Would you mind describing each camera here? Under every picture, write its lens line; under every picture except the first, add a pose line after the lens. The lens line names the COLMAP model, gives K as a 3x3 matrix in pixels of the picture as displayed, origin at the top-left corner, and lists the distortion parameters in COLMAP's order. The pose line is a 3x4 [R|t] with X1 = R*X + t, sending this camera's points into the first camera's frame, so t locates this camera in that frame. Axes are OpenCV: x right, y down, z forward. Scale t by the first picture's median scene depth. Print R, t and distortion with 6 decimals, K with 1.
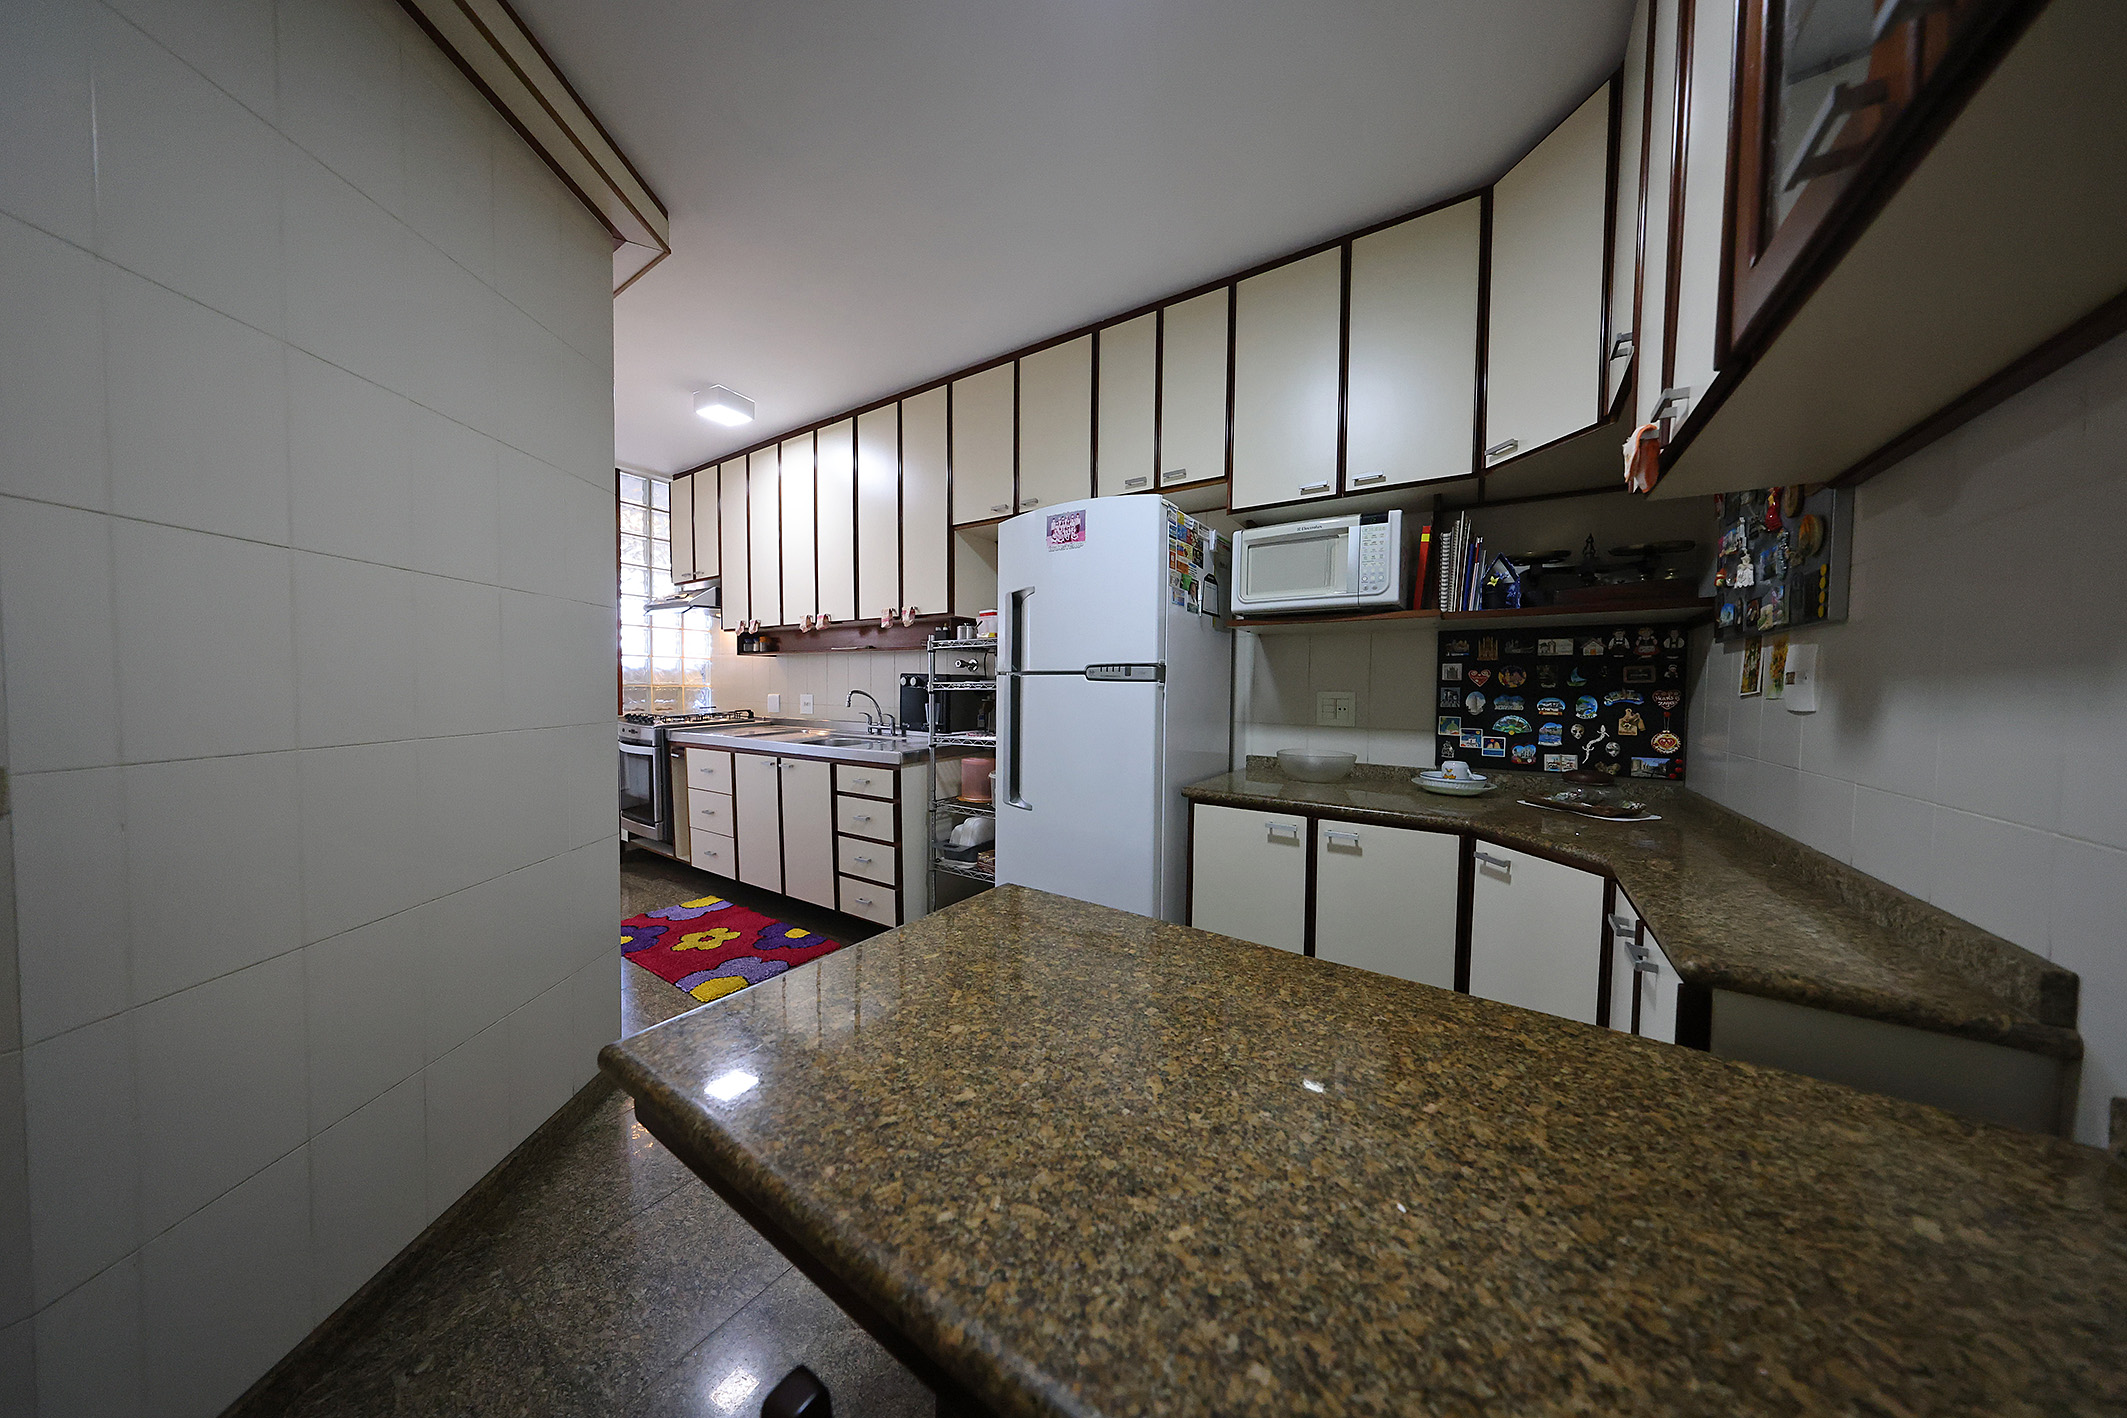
lens RADIAL K [[619.2, 0, 1077.9], [0, 619.2, 709.6], [0, 0, 1]] dist [-0.007817, -0.000006]
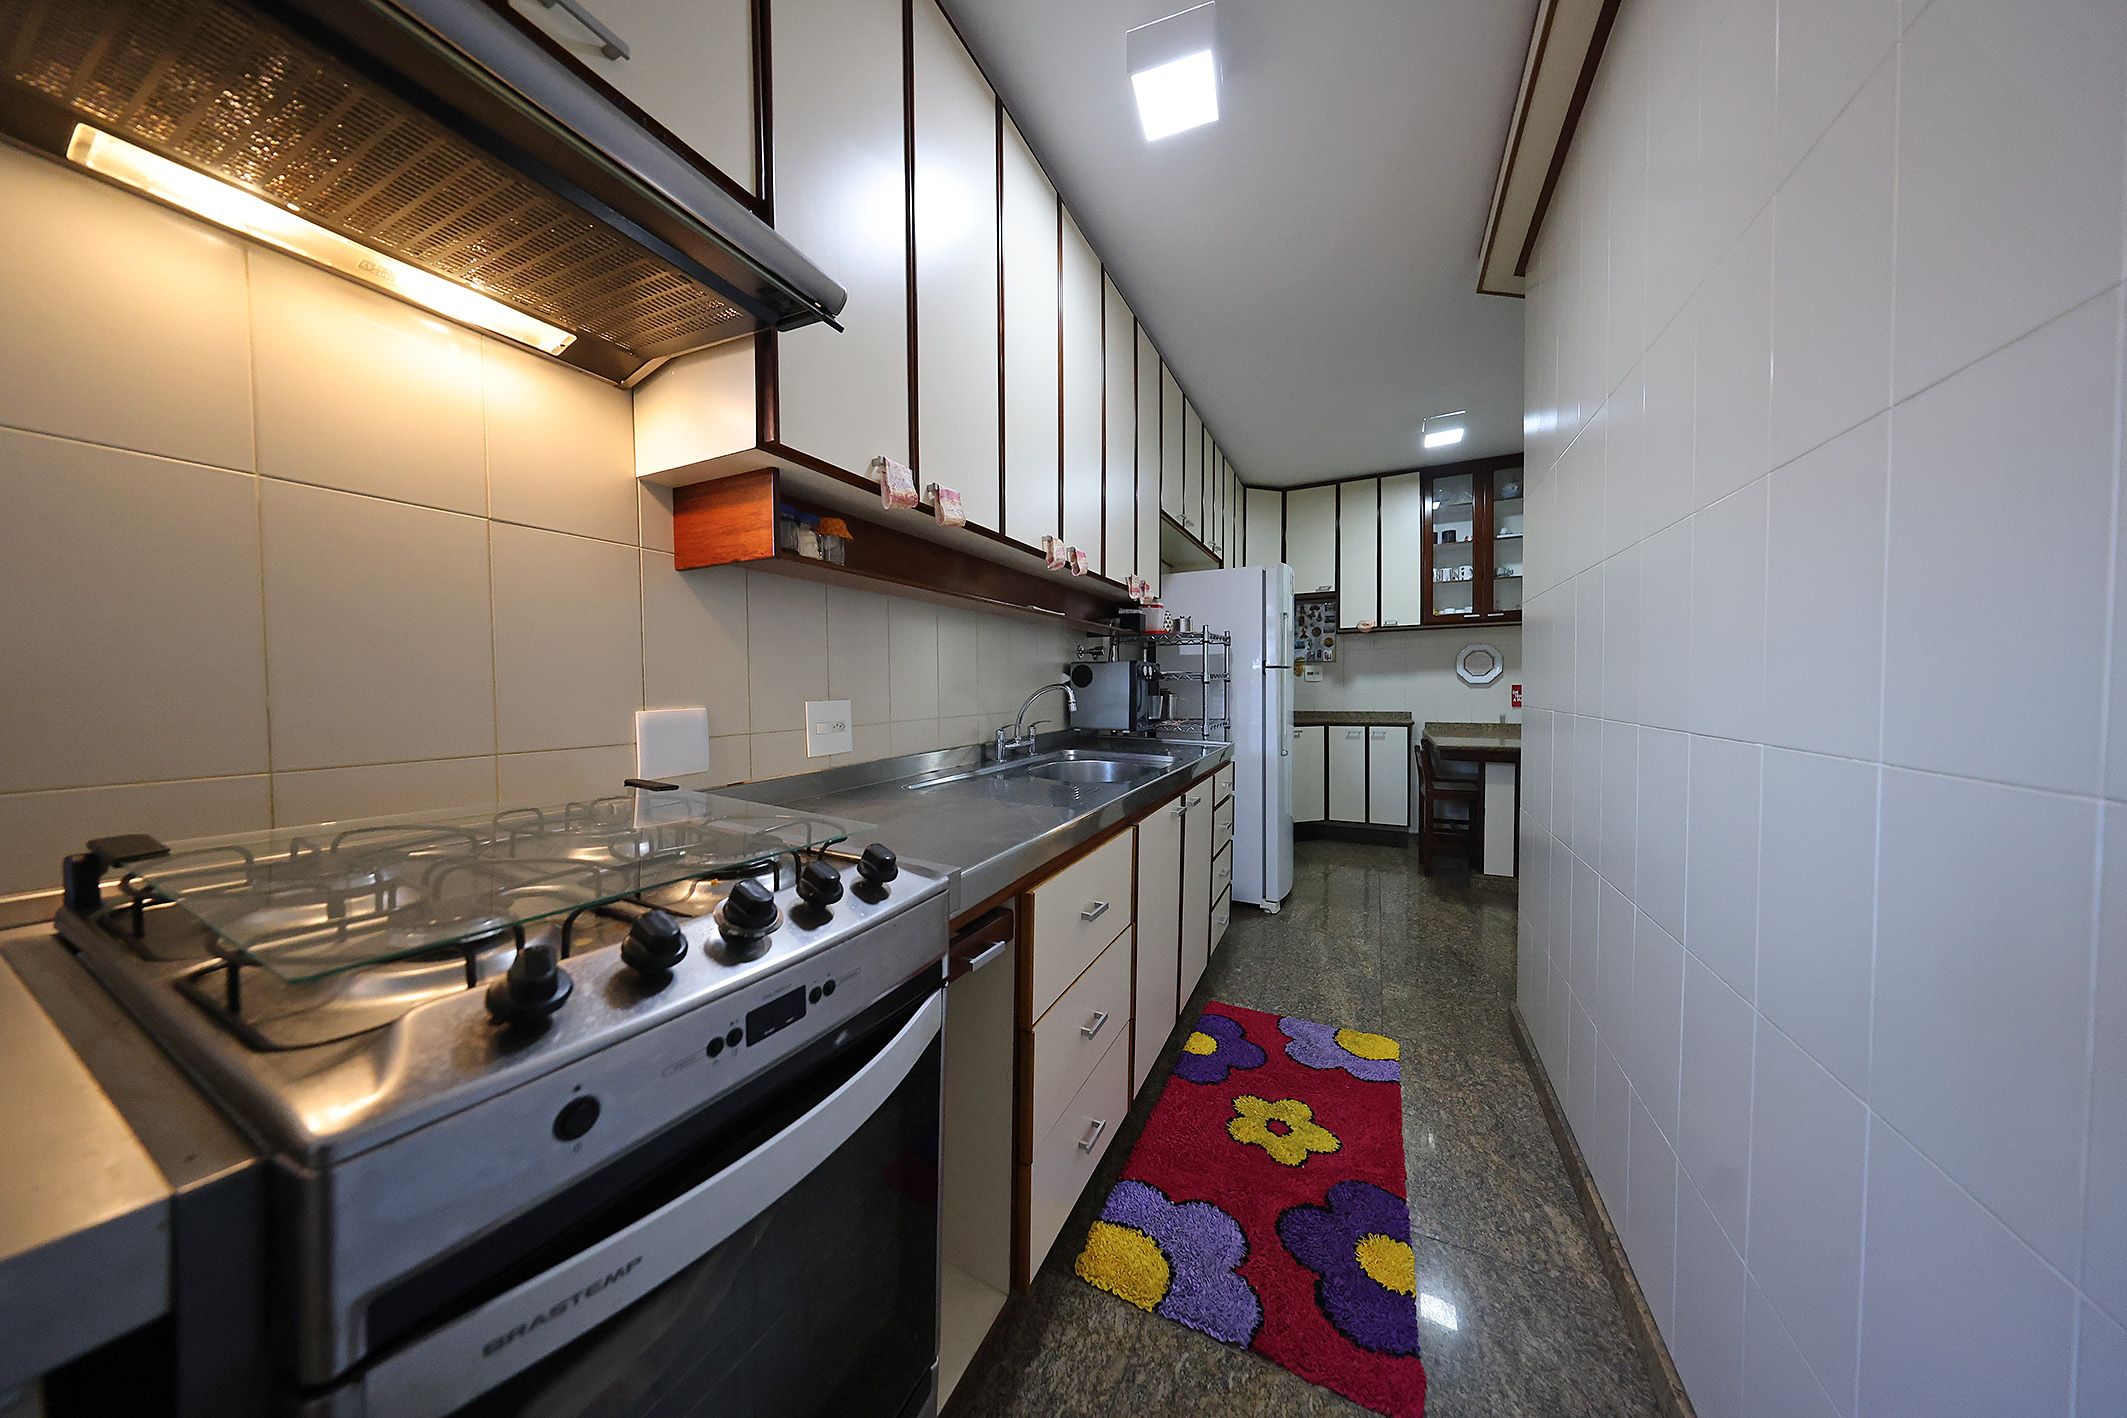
lens RADIAL K [[624.6, 0, 1063.5], [0, 624.6, 709.0], [0, 0, 1]] dist [0.000659, 0.000043]
pose [[-0.122833, -0.049534, 0.991190, -1.062996], [0.042187, 0.997590, 0.055082, -0.044208], [-0.991530, 0.048581, -0.120447, 1.179833]]
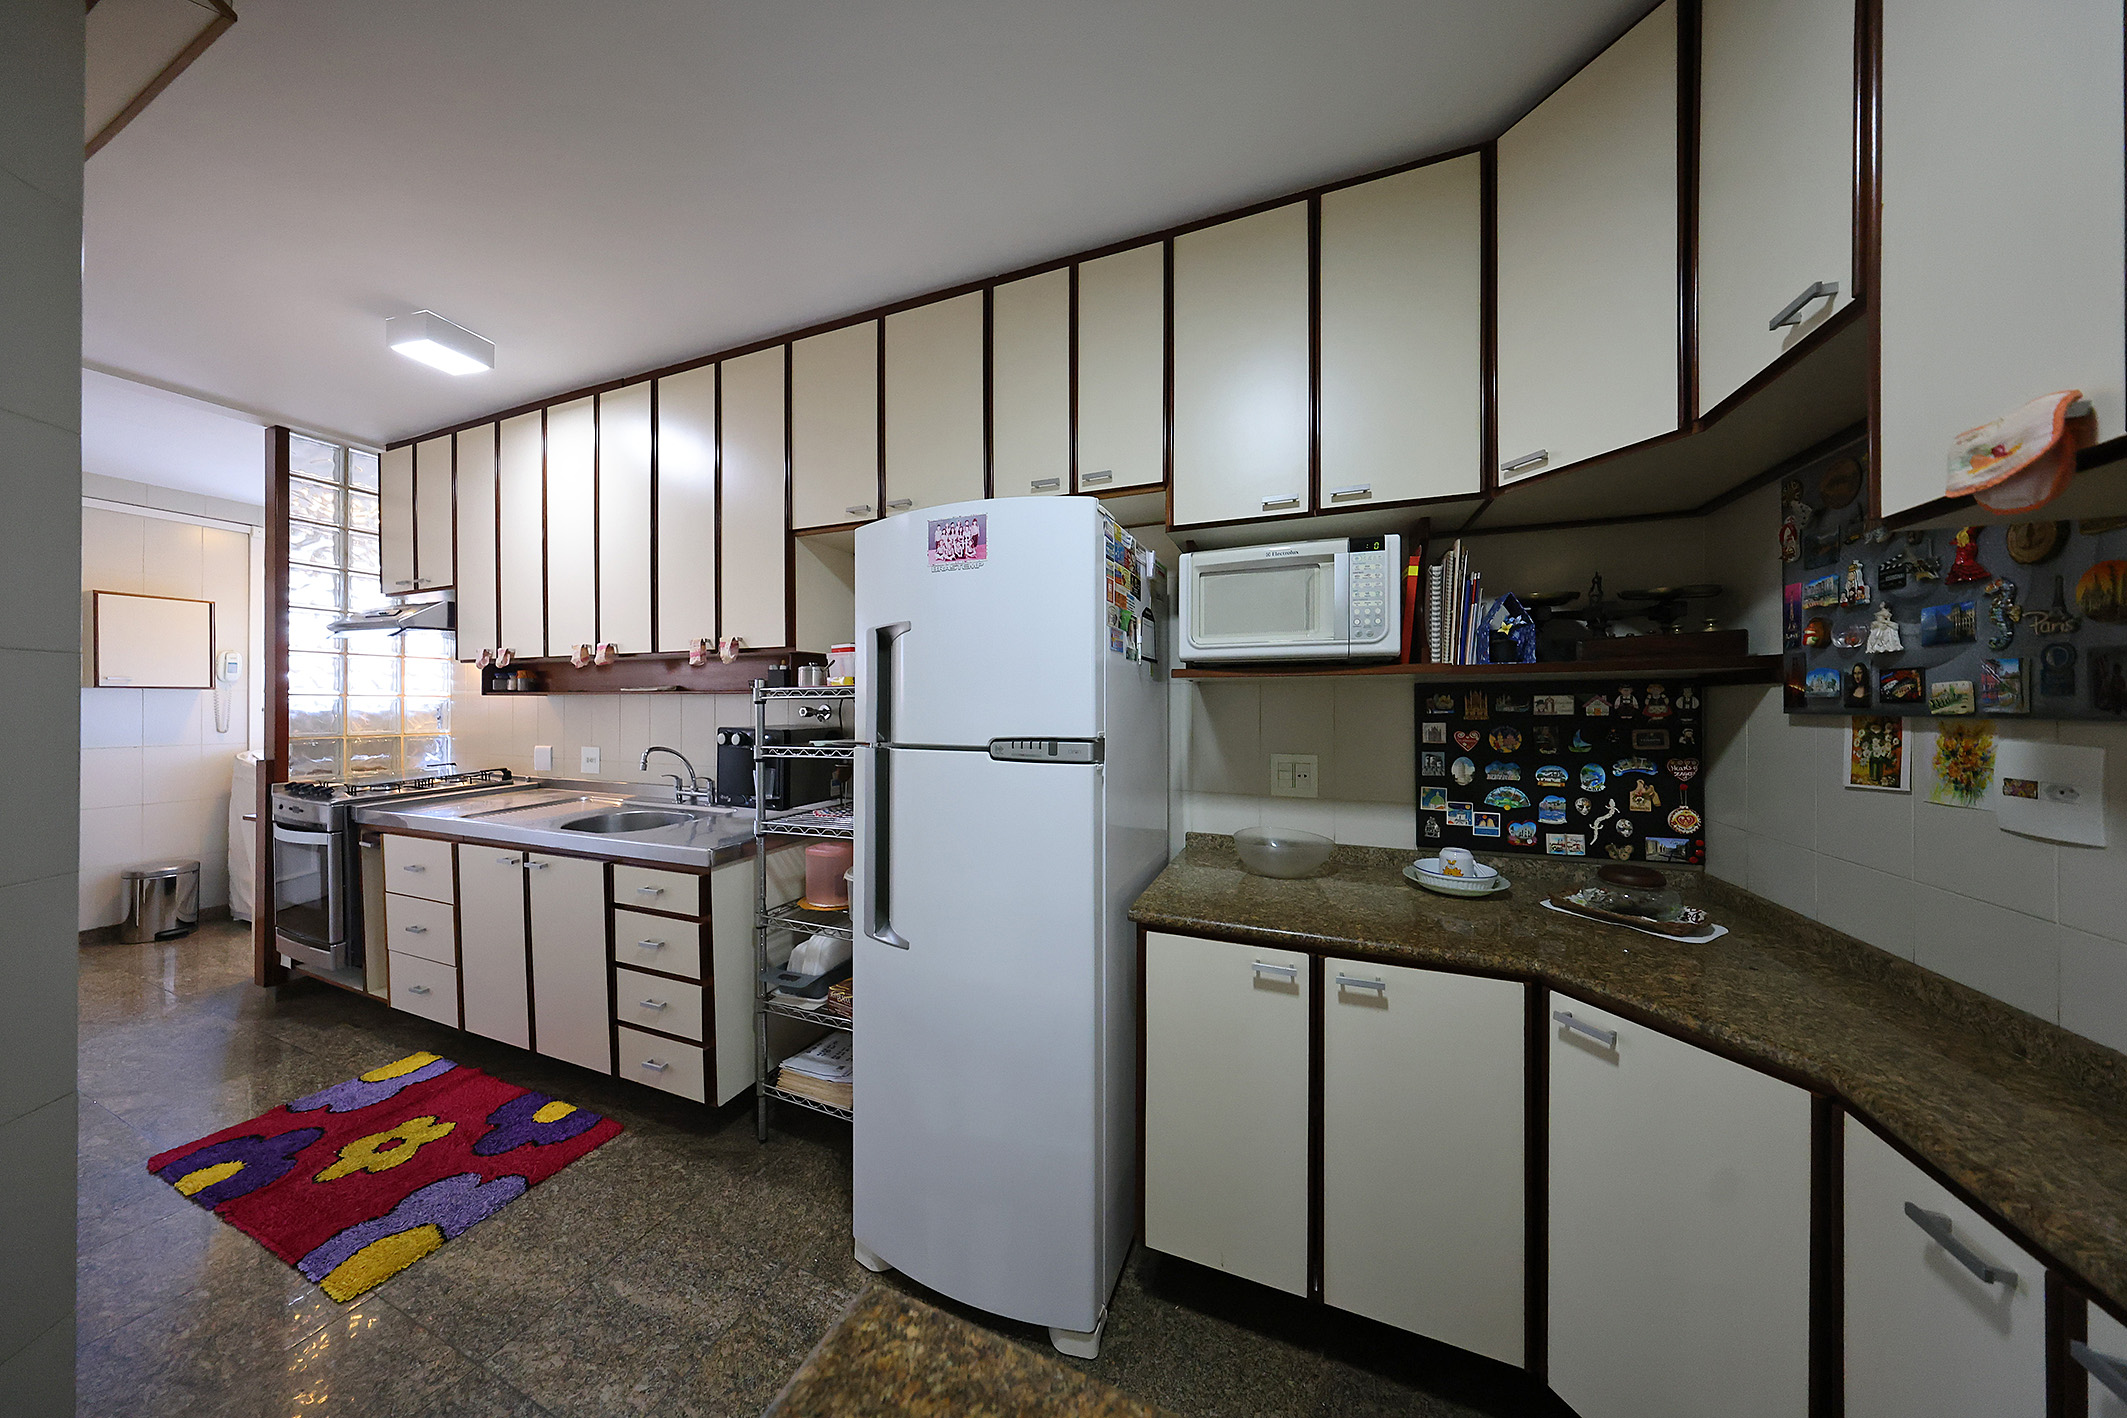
lens RADIAL K [[616.7, 0, 1074.3], [0, 616.7, 704.4], [0, 0, 1]] dist [-0.000832, 0.000045]
pose [[0.979346, -0.009516, 0.201966, -0.020529], [0.016570, 0.999309, -0.033267, -0.053554], [-0.201510, 0.035927, 0.978827, 0.195185]]
